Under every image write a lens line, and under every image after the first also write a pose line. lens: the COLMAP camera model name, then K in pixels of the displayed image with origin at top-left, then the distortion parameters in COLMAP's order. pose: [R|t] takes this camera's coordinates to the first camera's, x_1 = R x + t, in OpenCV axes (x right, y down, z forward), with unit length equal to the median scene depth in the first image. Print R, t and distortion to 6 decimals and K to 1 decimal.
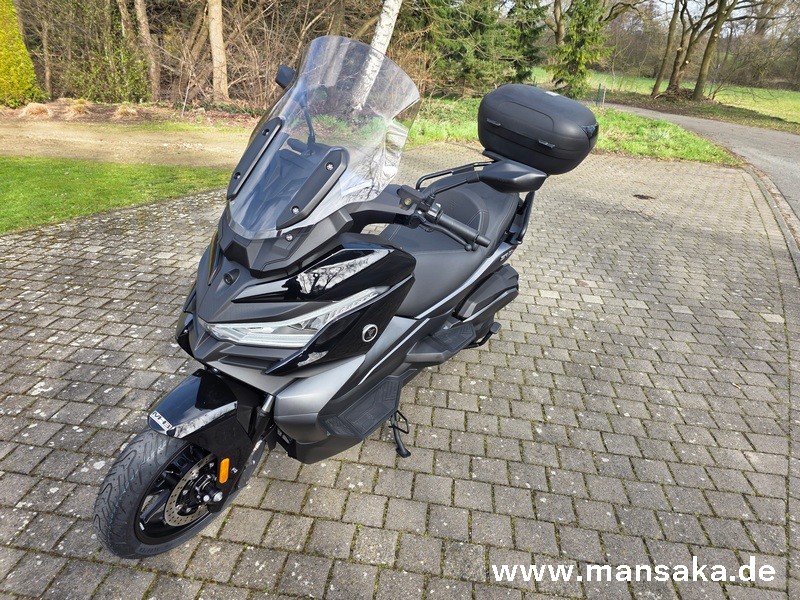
lens RADIAL K [[531.3, 0, 393.8], [0, 531.3, 297.4], [0, 0, 1]] dist [0.068517, -0.069288]
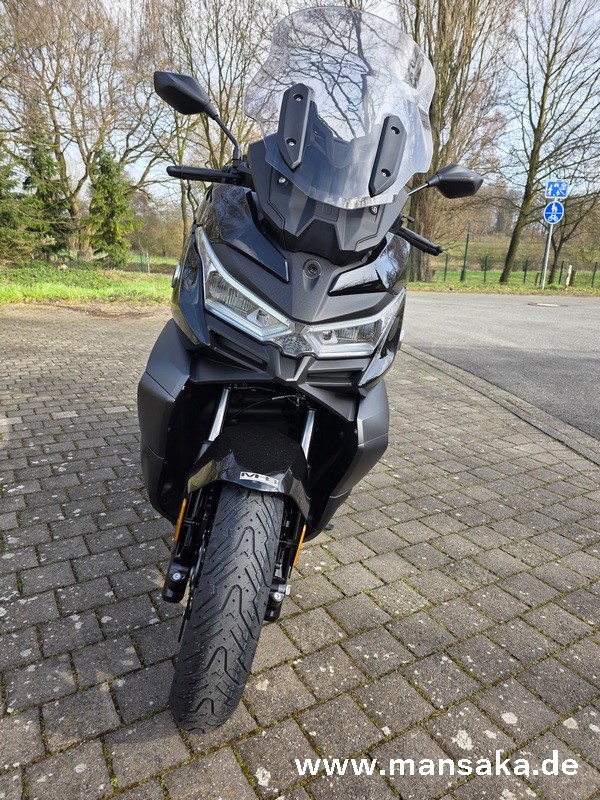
lens RADIAL K [[535.2, 0, 302.4], [0, 535.2, 413.9], [0, 0, 1]] dist [0.084747, -0.096059]
pose [[0.782879, -0.198865, 0.589537, -0.438649], [0.261734, 0.964887, -0.022091, 0.097700], [-0.564443, 0.171596, 0.807440, 0.212081]]
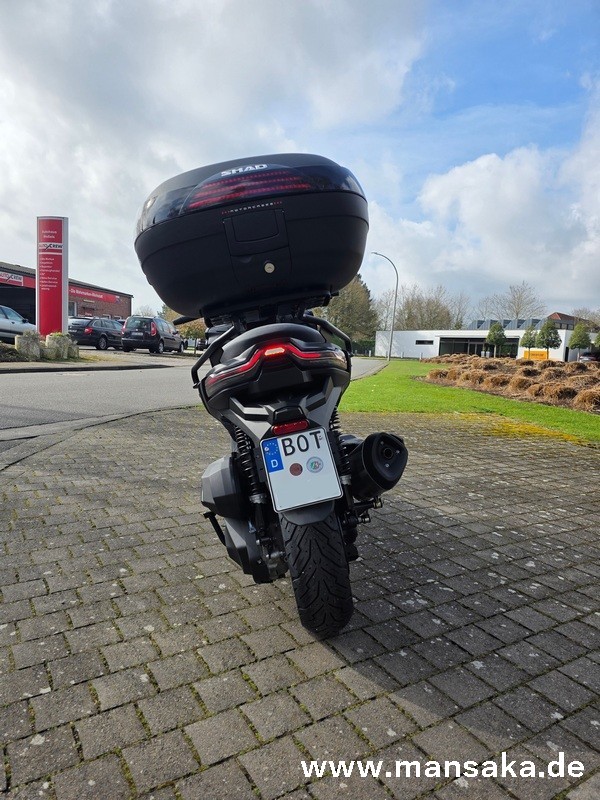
lens RADIAL K [[531.3, 0, 298.5], [0, 531.3, 403.1], [0, 0, 1]] dist [0.068517, -0.069288]
pose [[-0.763662, -0.009683, -0.645543, 0.585946], [-0.344540, 0.851716, 0.394807, -0.417413], [0.545997, 0.523914, -0.653759, 1.488032]]
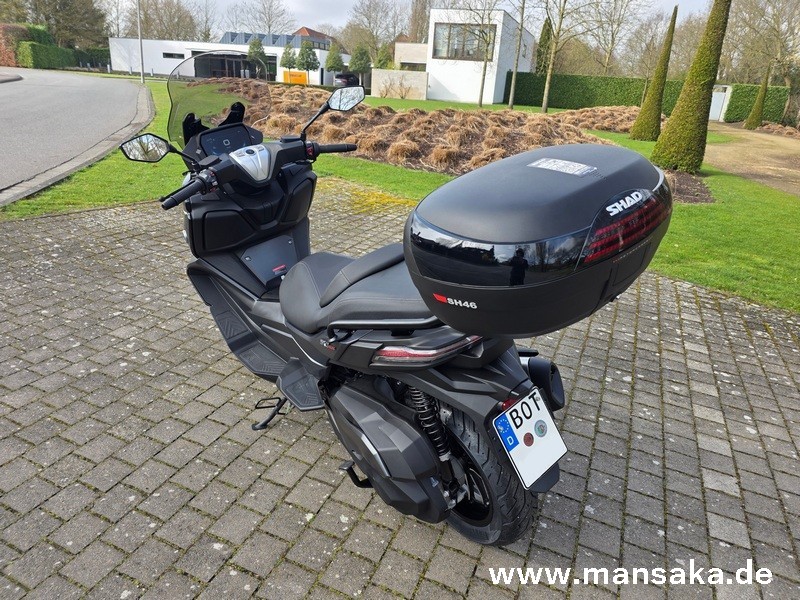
lens RADIAL K [[531.3, 0, 393.8], [0, 531.3, 297.4], [0, 0, 1]] dist [0.068517, -0.069288]
pose [[-0.268882, 0.303698, -0.914041, 0.726935], [-0.478285, 0.781618, 0.400396, -0.405390], [0.836030, 0.544831, -0.064909, 0.986605]]
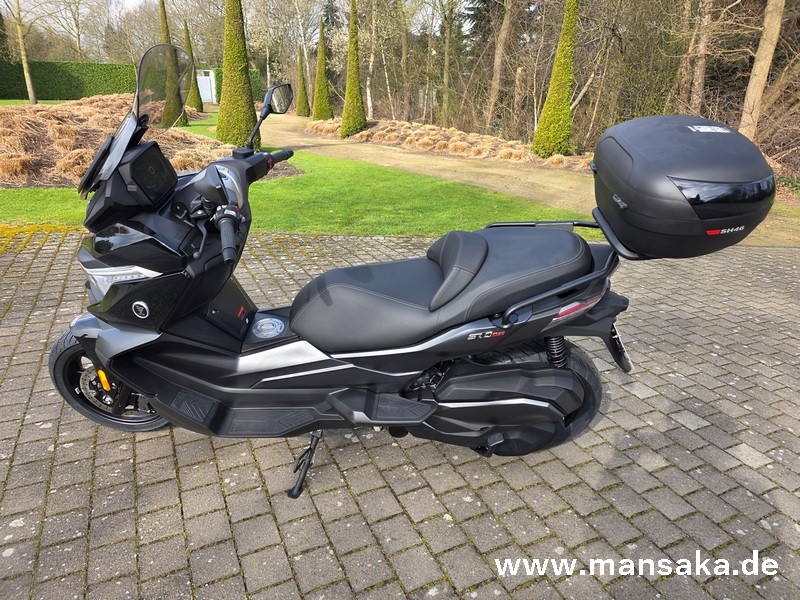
lens RADIAL K [[531.3, 0, 393.8], [0, 531.3, 297.4], [0, 0, 1]] dist [0.068517, -0.069288]
pose [[0.550246, 0.270119, -0.790104, 0.638149], [-0.353562, 0.932589, 0.072604, -0.126688], [0.756455, 0.239401, 0.608657, 0.416768]]
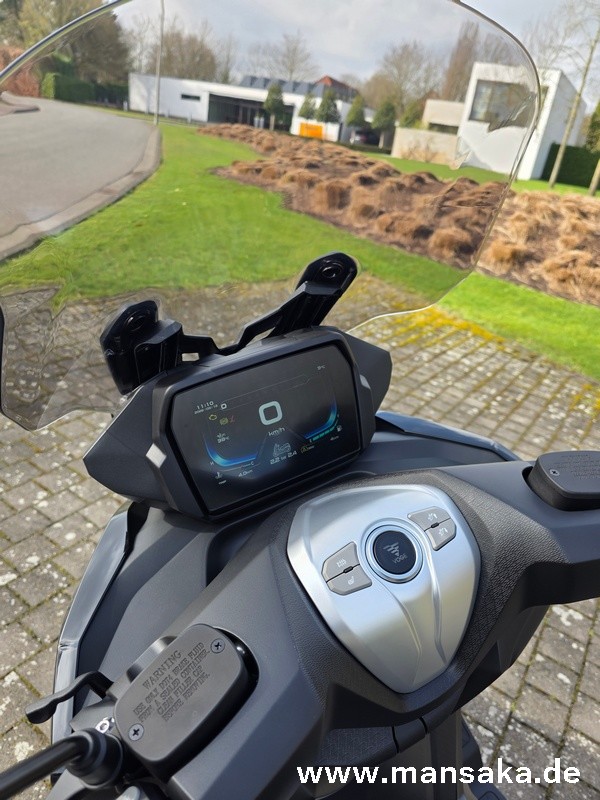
lens RADIAL K [[535.2, 0, 302.4], [0, 535.2, 413.9], [0, 0, 1]] dist [0.084747, -0.096059]
pose [[-0.429617, 0.329907, -0.840589, 0.085618], [-0.520510, 0.670197, 0.529061, -0.243807], [0.737901, 0.664829, -0.116209, 0.587678]]
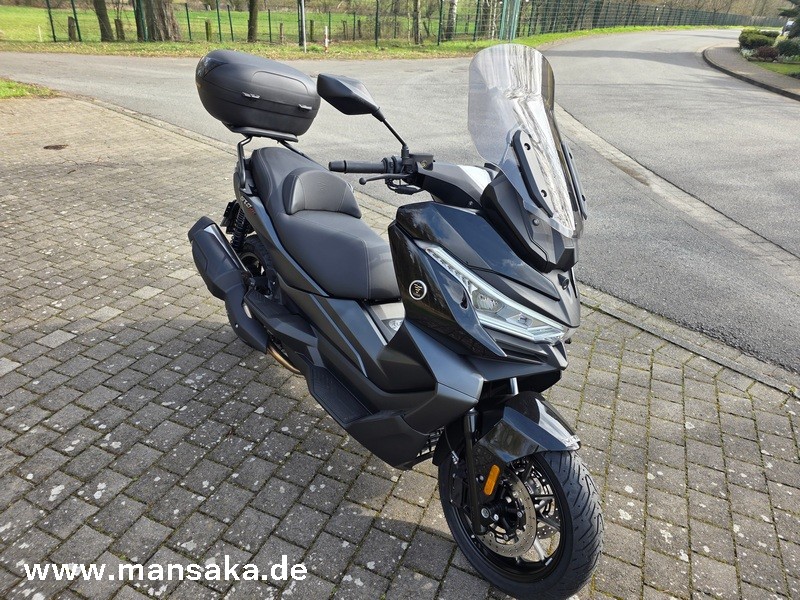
lens RADIAL K [[535.2, 0, 402.2], [0, 535.2, 295.5], [0, 0, 1]] dist [0.084747, -0.096059]
pose [[0.267543, -0.490264, 0.829495, -0.695015], [0.370949, 0.846932, 0.380925, -0.291944], [-0.889279, 0.205786, 0.408454, 0.447384]]
